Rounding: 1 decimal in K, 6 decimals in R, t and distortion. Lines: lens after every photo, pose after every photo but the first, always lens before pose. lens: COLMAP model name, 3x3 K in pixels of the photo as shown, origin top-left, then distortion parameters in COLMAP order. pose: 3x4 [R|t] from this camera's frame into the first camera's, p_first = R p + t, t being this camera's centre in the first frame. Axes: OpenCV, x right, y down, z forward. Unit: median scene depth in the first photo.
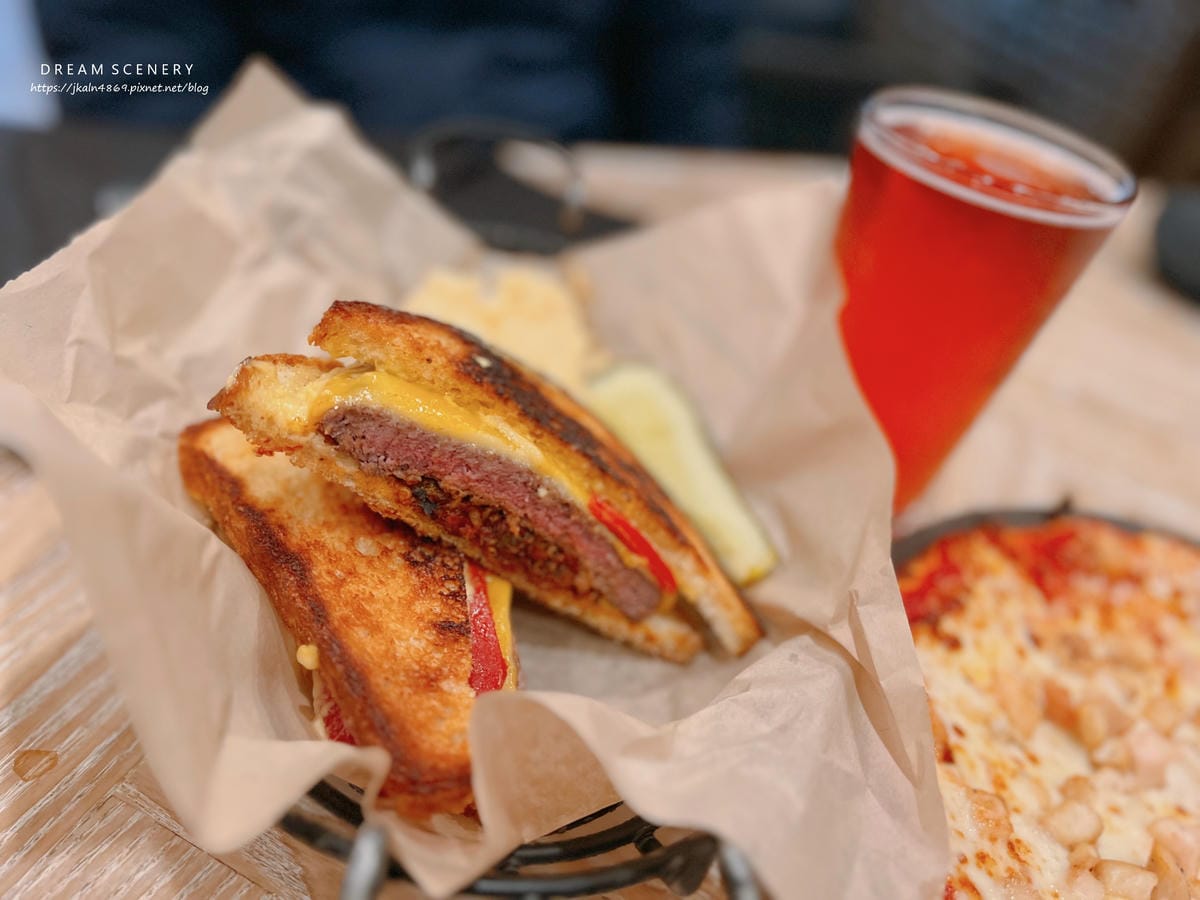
lens RADIAL K [[884.9, 0, 600.0], [0, 884.9, 450.0], [0, 0, 1]] dist [0.002069, -0.006825]
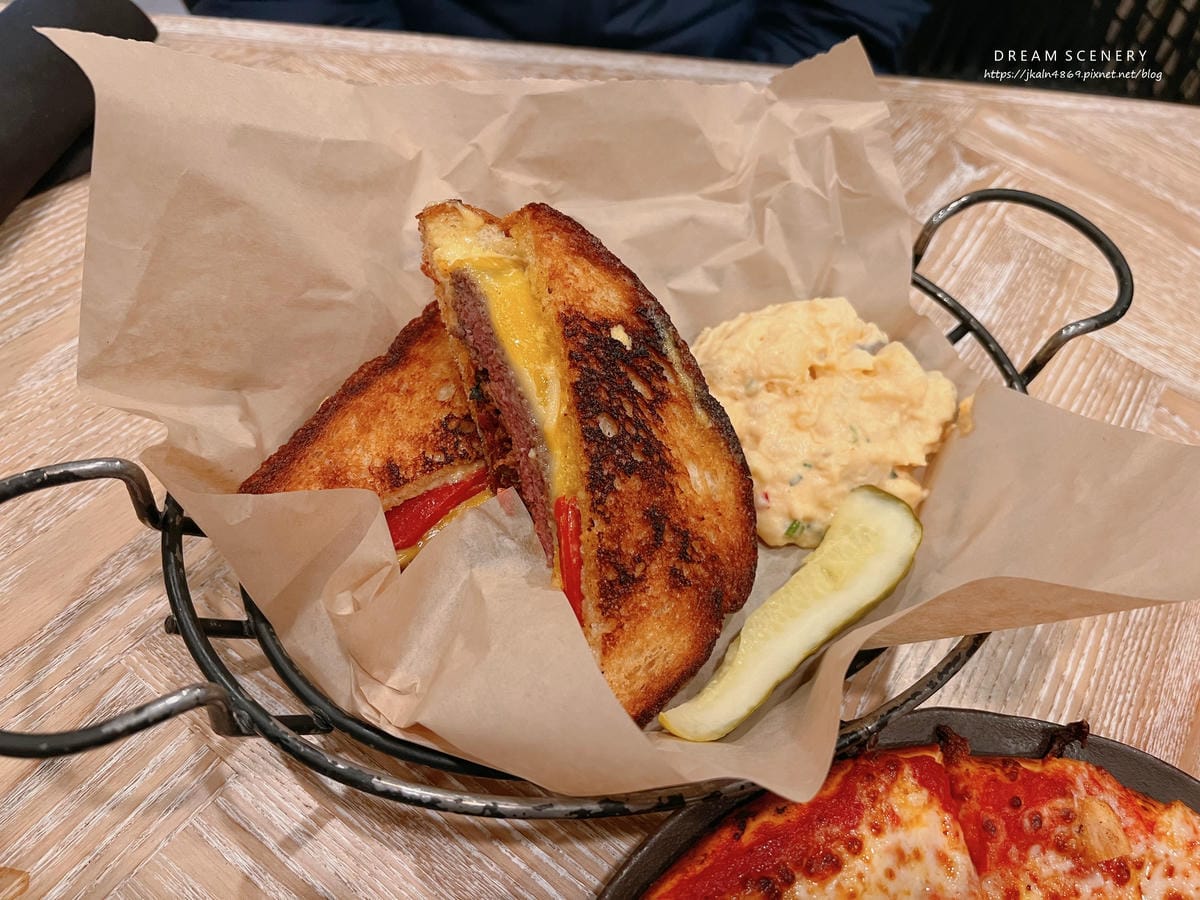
lens RADIAL K [[884.9, 0, 600.0], [0, 884.9, 450.0], [0, 0, 1]] dist [0.002069, -0.006825]
pose [[0.453912, 0.639730, -0.620249, 0.619348], [-0.628103, 0.723458, 0.286521, -0.305518], [0.632021, 0.259525, 0.730203, 0.307589]]
